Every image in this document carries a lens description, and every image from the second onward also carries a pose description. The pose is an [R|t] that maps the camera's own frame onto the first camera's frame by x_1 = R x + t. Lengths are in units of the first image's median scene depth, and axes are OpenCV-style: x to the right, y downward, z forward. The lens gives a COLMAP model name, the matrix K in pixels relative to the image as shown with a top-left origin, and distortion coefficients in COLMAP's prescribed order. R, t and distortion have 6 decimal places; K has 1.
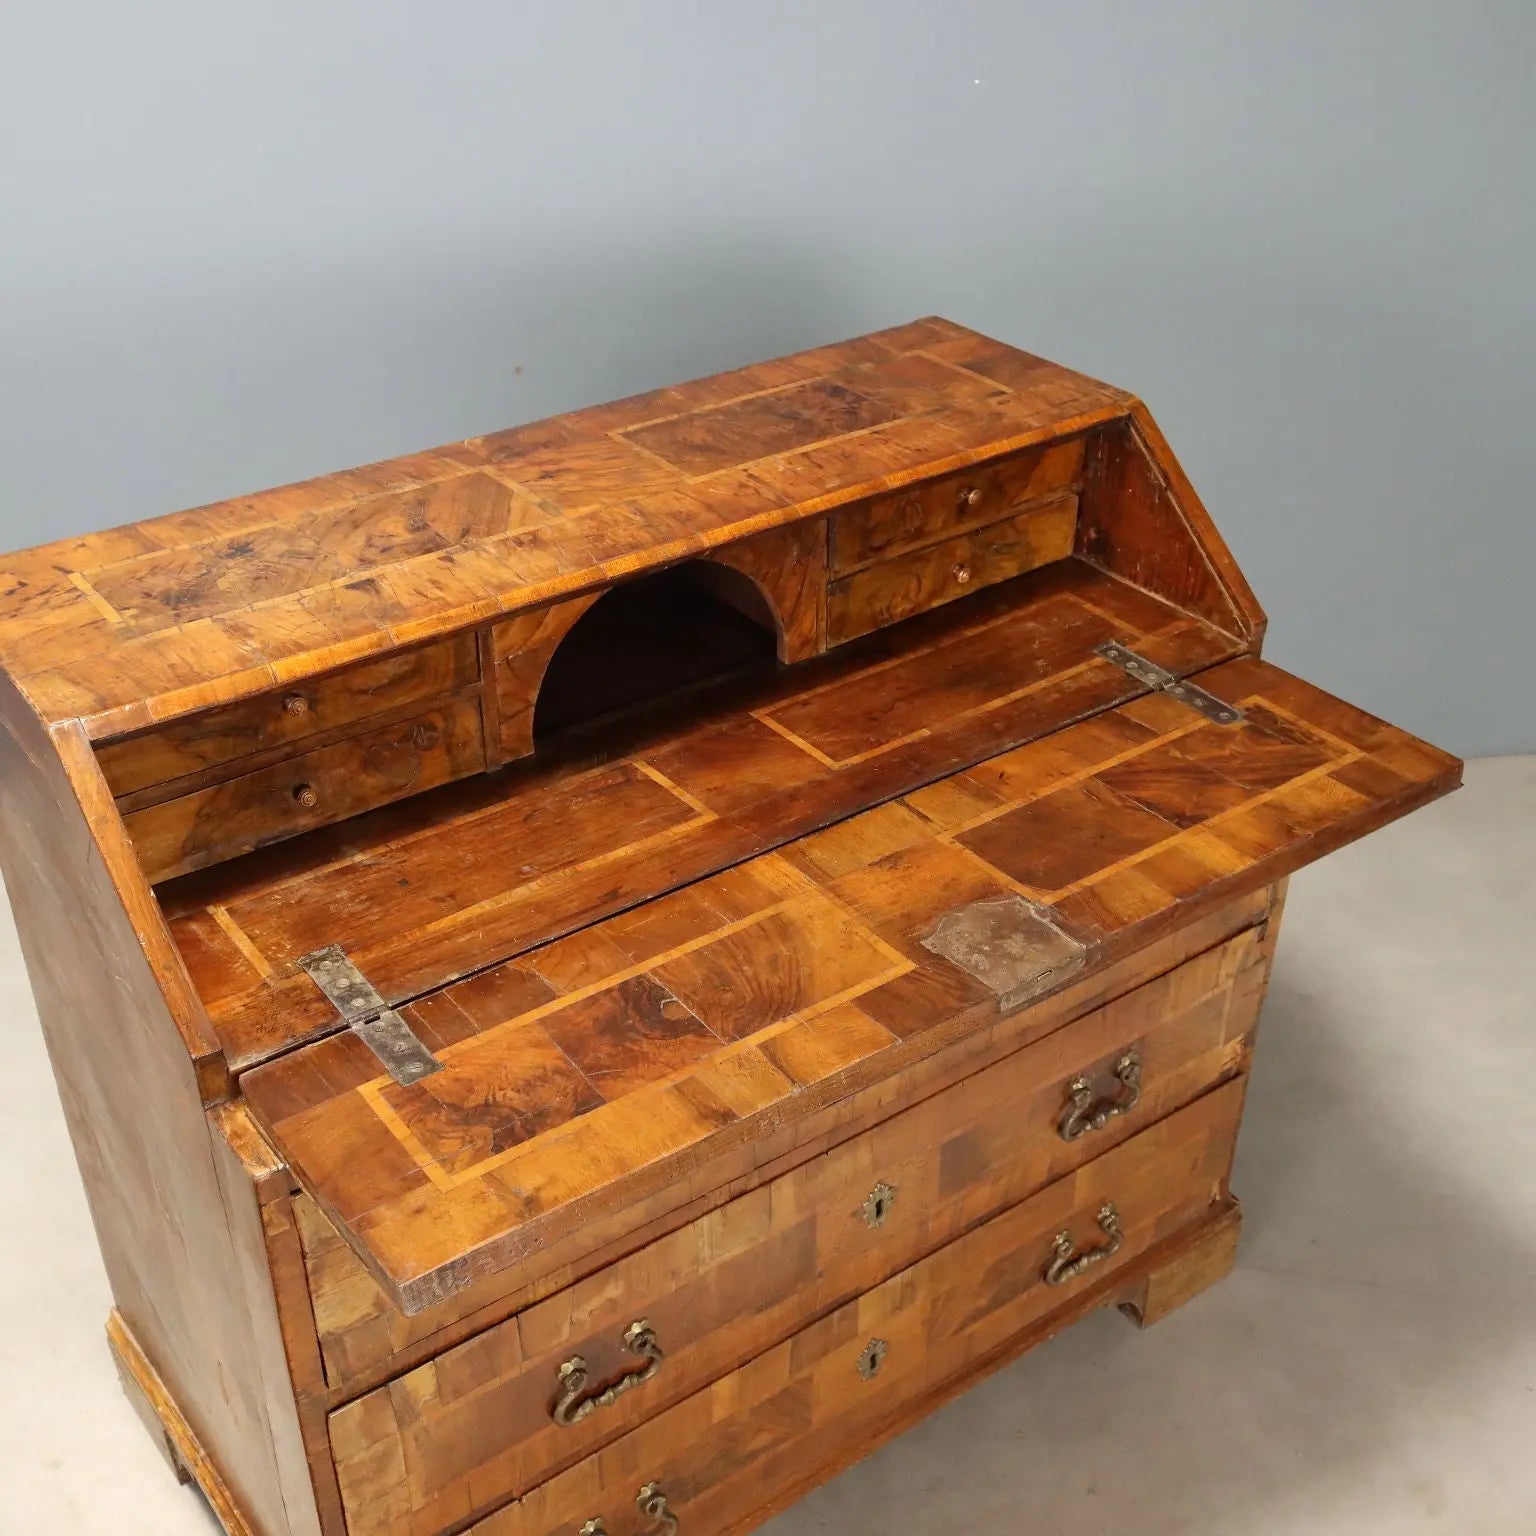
lens RADIAL K [[1845.1, 0, 755.0], [0, 1845.1, 772.1], [0, 0, 1]] dist [-0.015812, 0.000000]
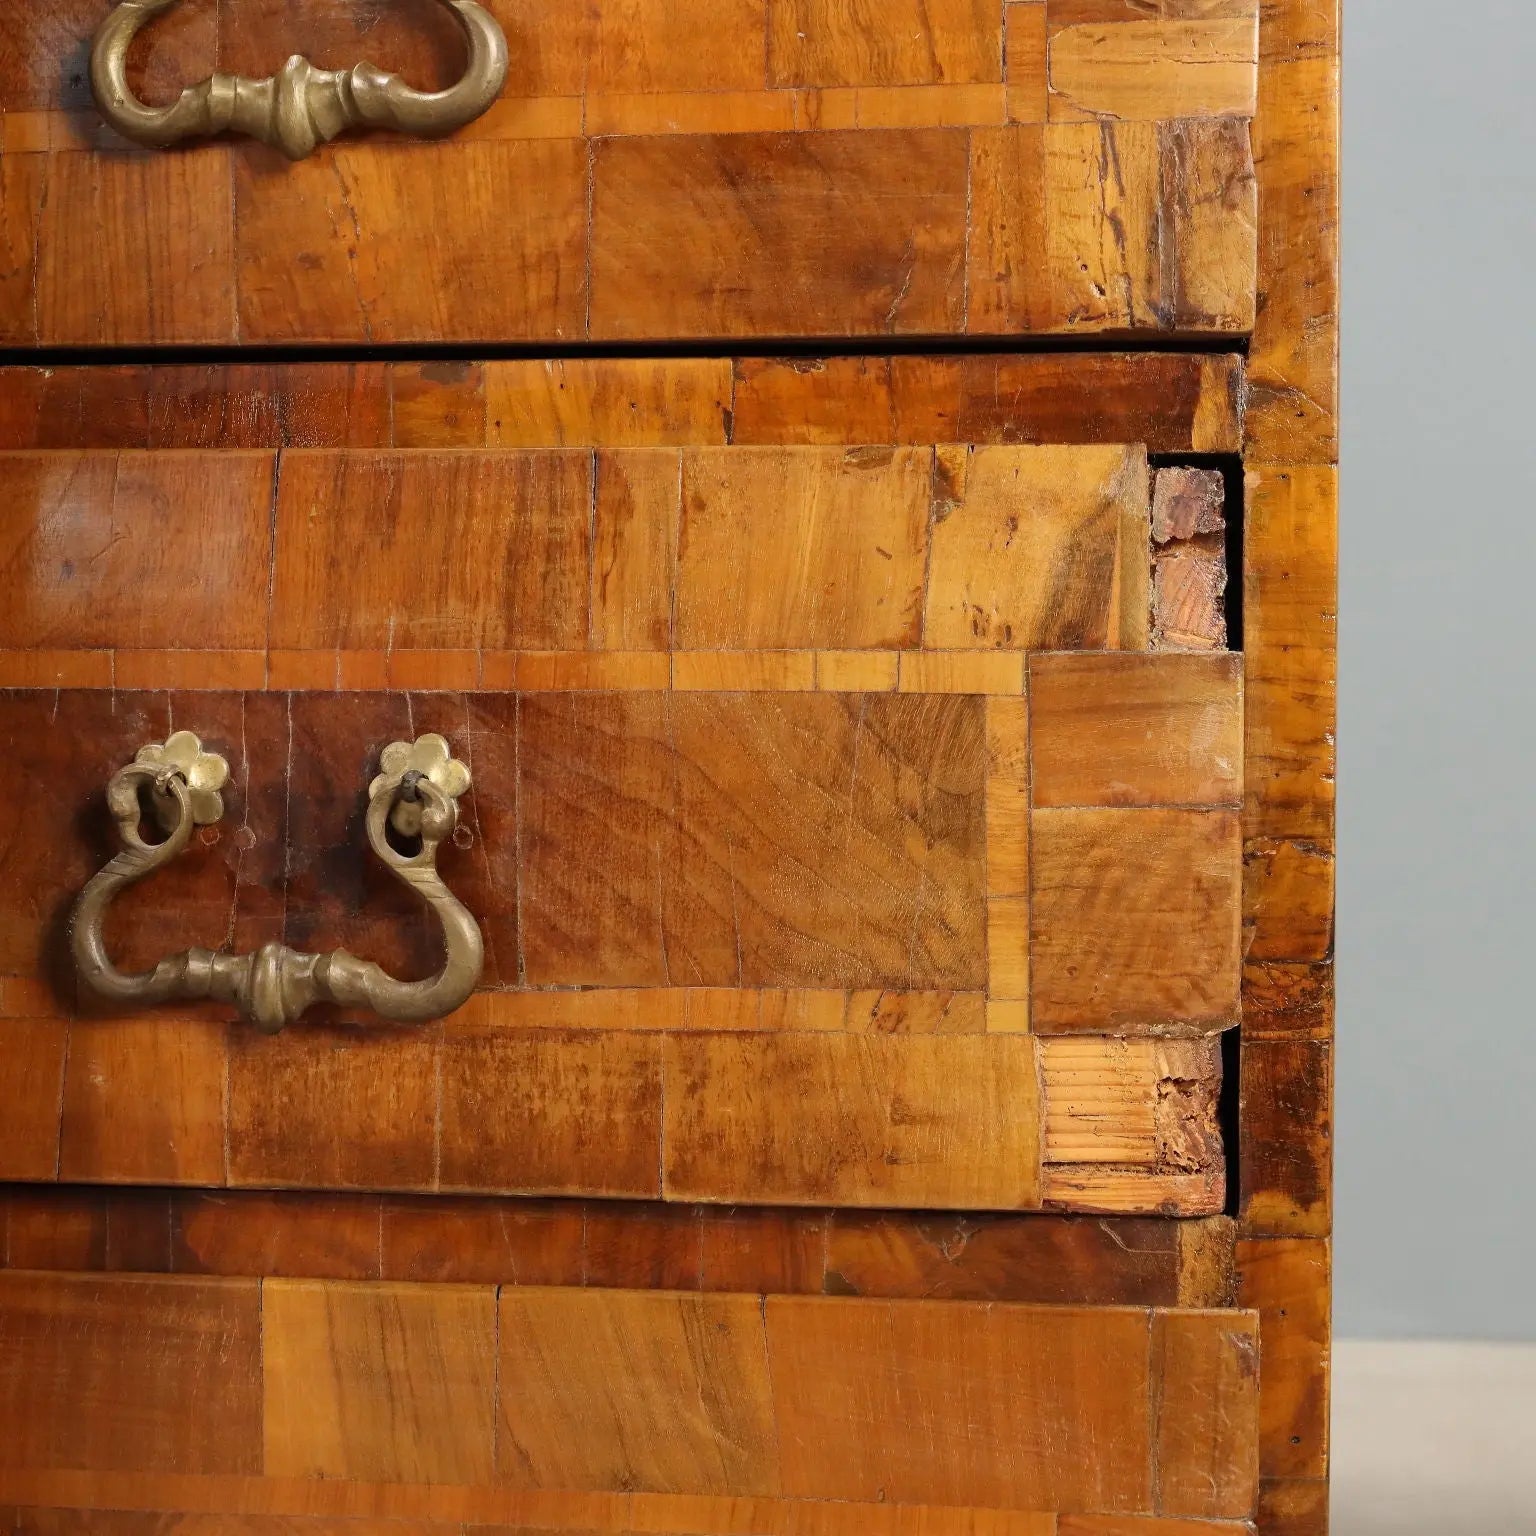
lens RADIAL K [[3416.7, 0, 765.7], [0, 3416.7, 767.9], [0, 0, 1]] dist [0.008548, 0.000000]
pose [[0.693461, 0.026287, -0.720015, 0.620050], [-0.382274, 0.860499, -0.336760, 0.319266], [0.610720, 0.508773, 0.606771, 0.794427]]
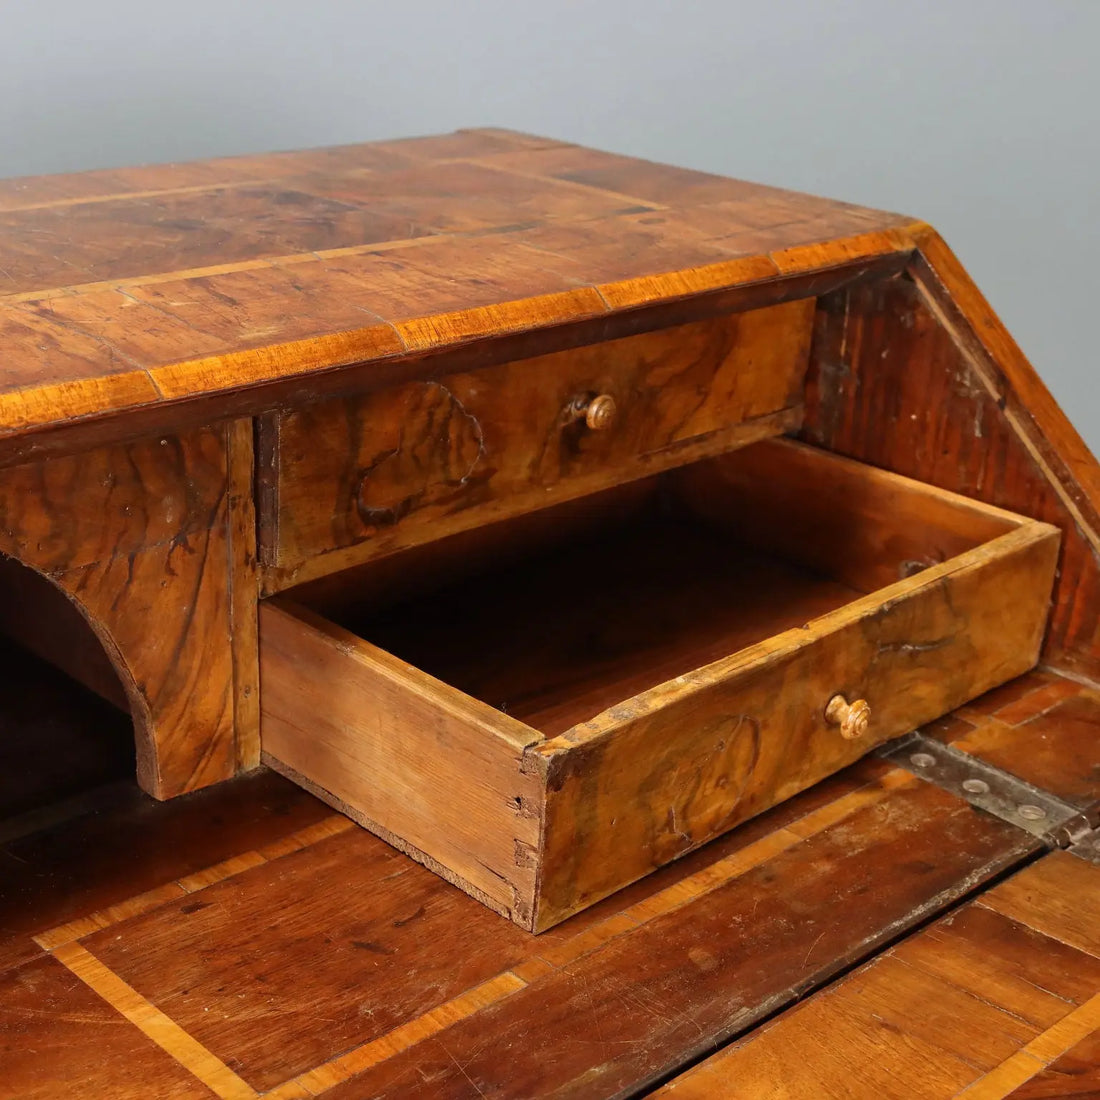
lens RADIAL K [[1803.4, 0, 543.4], [0, 1803.4, 552.2], [0, 0, 1]] dist [0.007254, 0.000000]
pose [[0.990263, -0.000627, 0.139207, 0.047445], [0.025580, 0.983781, -0.177538, -0.041242], [-0.136838, 0.179370, 0.974219, 0.617988]]
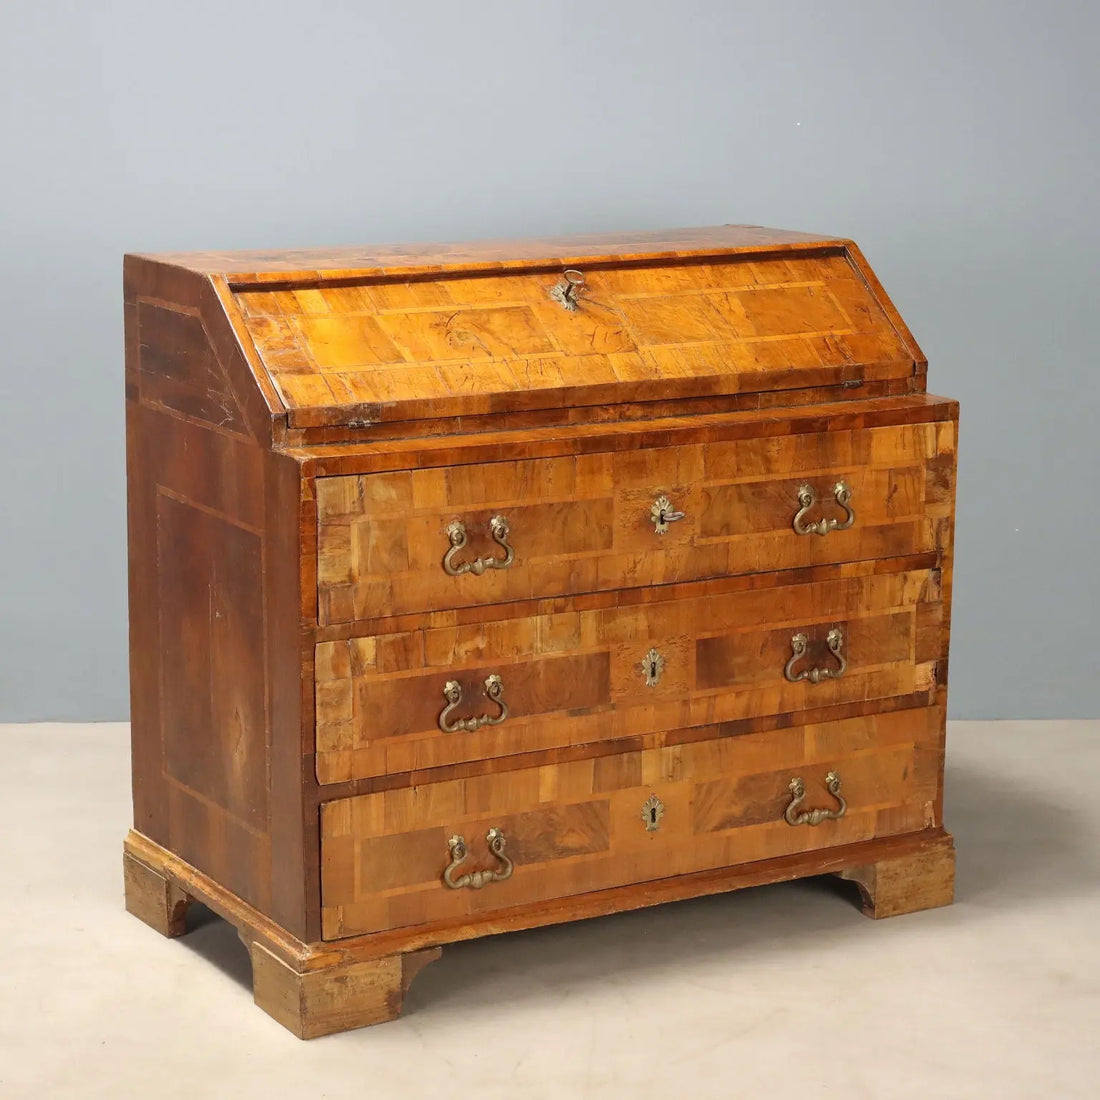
lens RADIAL K [[2763.9, 0, 559.5], [0, 2763.9, 547.1], [0, 0, 1]] dist [0.018104, 0.000000]
pose [[0.995780, 0.026271, -0.087932, 0.188401], [-0.055515, 0.935402, -0.349202, 0.946889], [0.073078, 0.352609, 0.932913, -1.209880]]
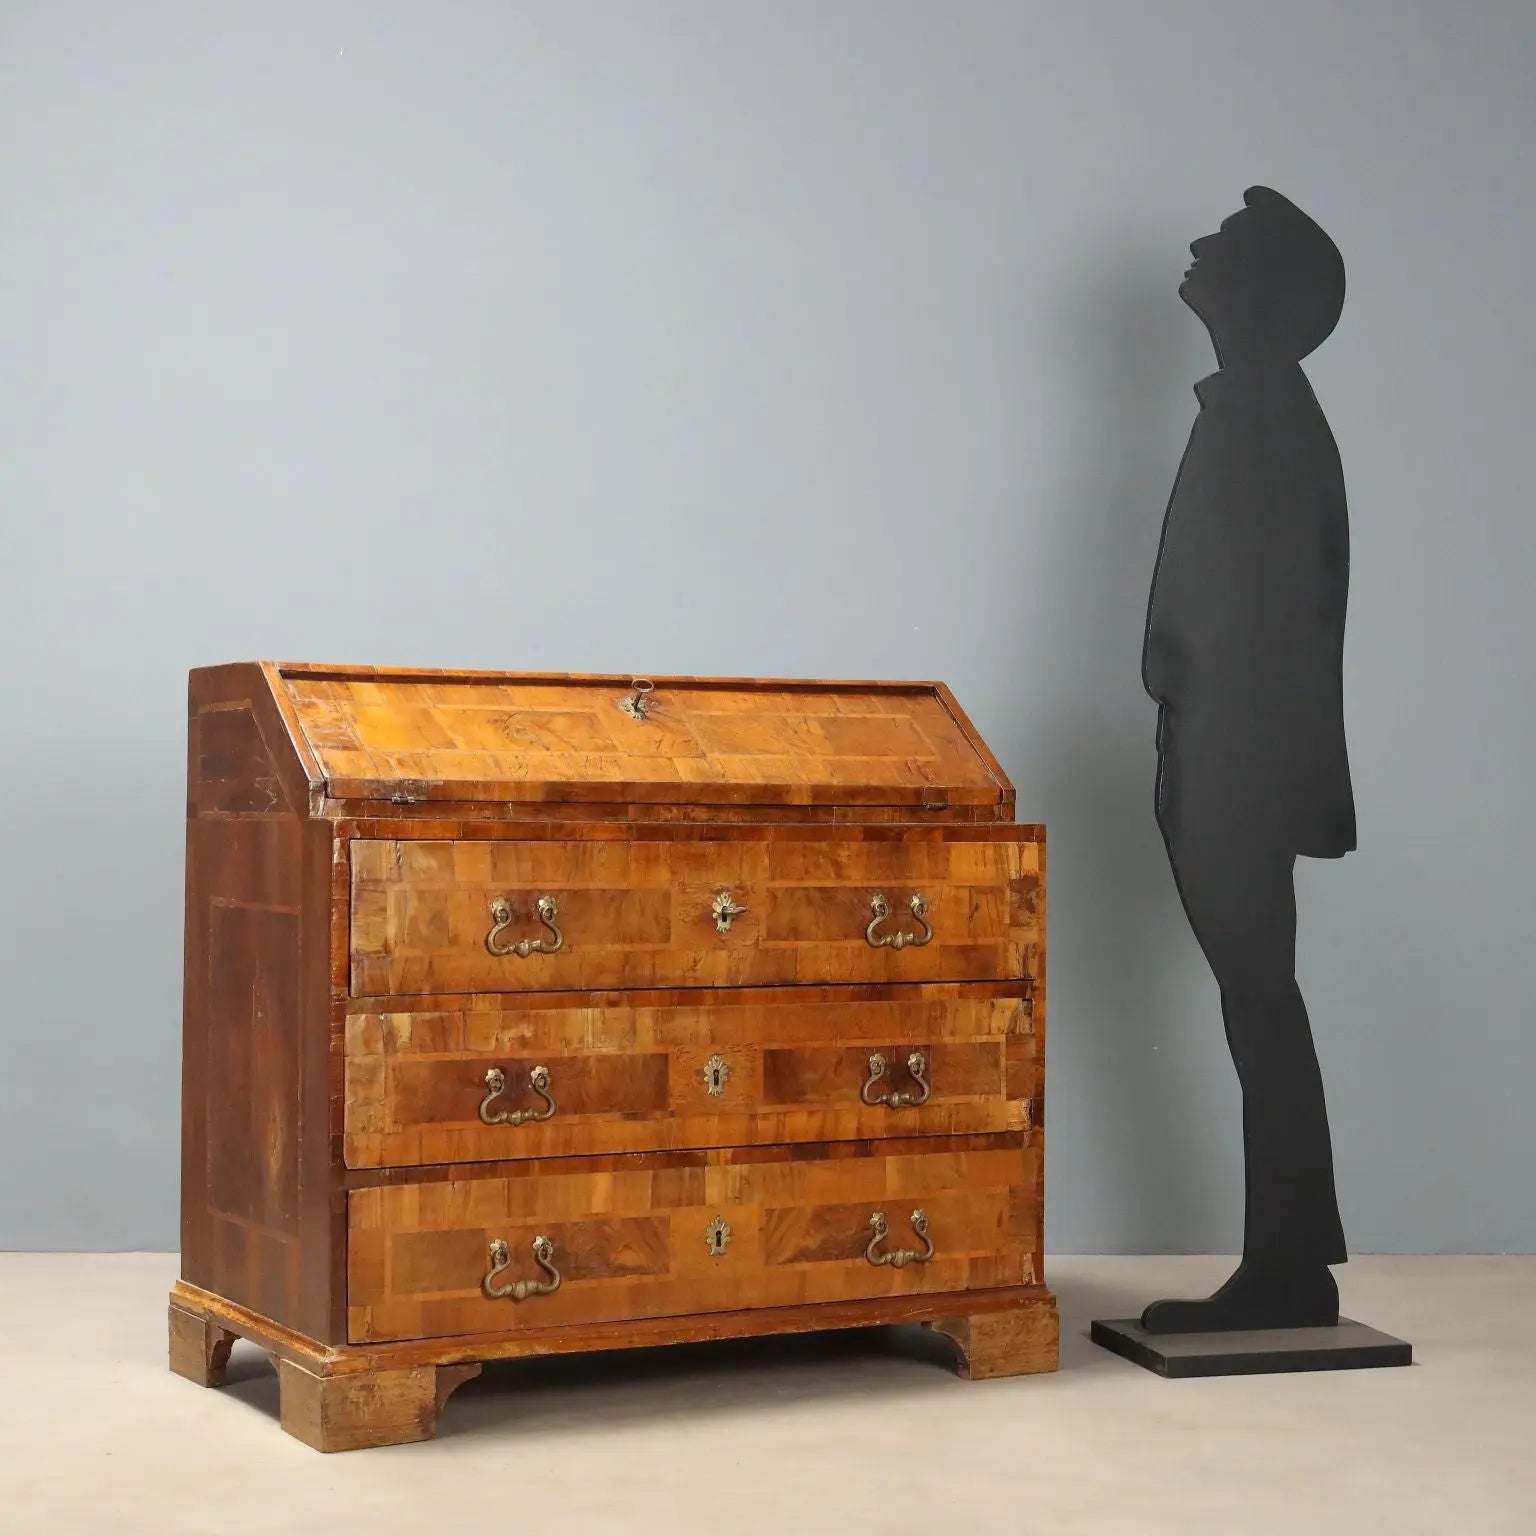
lens RADIAL K [[2838.3, 0, 761.5], [0, 2838.3, 779.8], [0, 0, 1]] dist [0.003960, 0.000000]
pose [[0.992636, 0.002600, -0.121105, 0.373422], [-0.068459, 0.836834, -0.543159, 1.254447], [0.099933, 0.547450, 0.830850, -1.010319]]
